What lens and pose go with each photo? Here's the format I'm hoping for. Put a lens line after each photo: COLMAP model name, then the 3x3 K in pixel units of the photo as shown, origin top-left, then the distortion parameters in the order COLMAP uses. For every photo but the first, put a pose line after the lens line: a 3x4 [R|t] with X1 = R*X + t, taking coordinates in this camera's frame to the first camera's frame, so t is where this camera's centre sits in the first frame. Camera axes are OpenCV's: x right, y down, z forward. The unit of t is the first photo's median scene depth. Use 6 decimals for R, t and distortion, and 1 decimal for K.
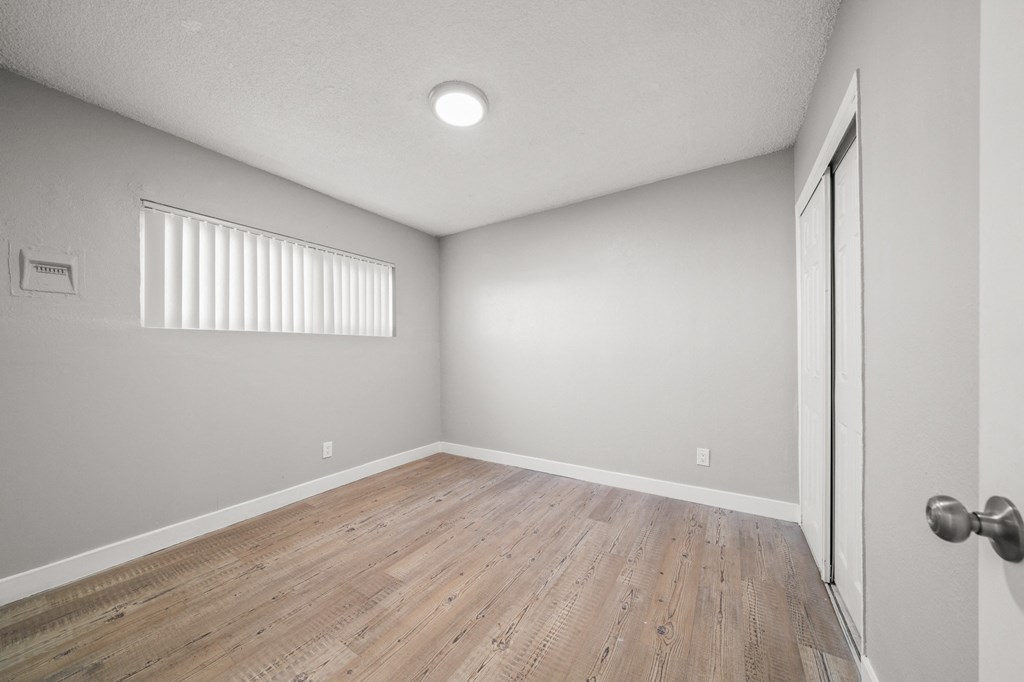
lens RADIAL K [[352.2, 0, 496.9], [0, 352.2, 356.2], [0, 0, 1]] dist [0.001997, -0.000166]
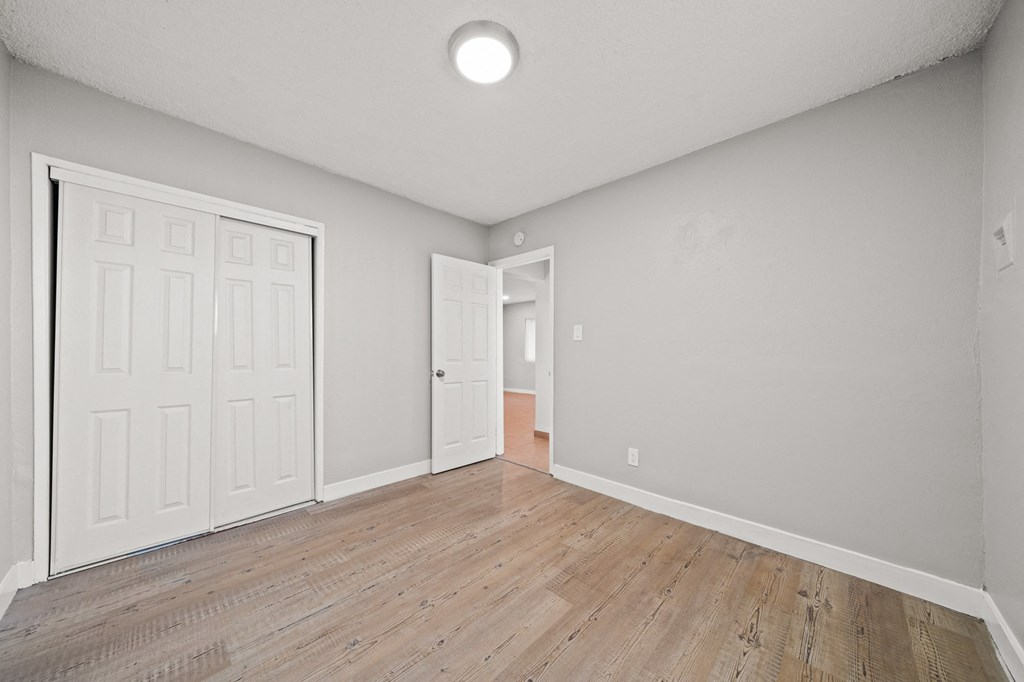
lens RADIAL K [[352.2, 0, 509.3], [0, 352.2, 342.0], [0, 0, 1]] dist [0.001997, -0.000166]
pose [[-0.985725, 0.009526, 0.168091, -0.336884], [0.006724, 0.999829, -0.017227, -0.017181], [-0.168227, -0.015851, -0.985621, 1.990367]]
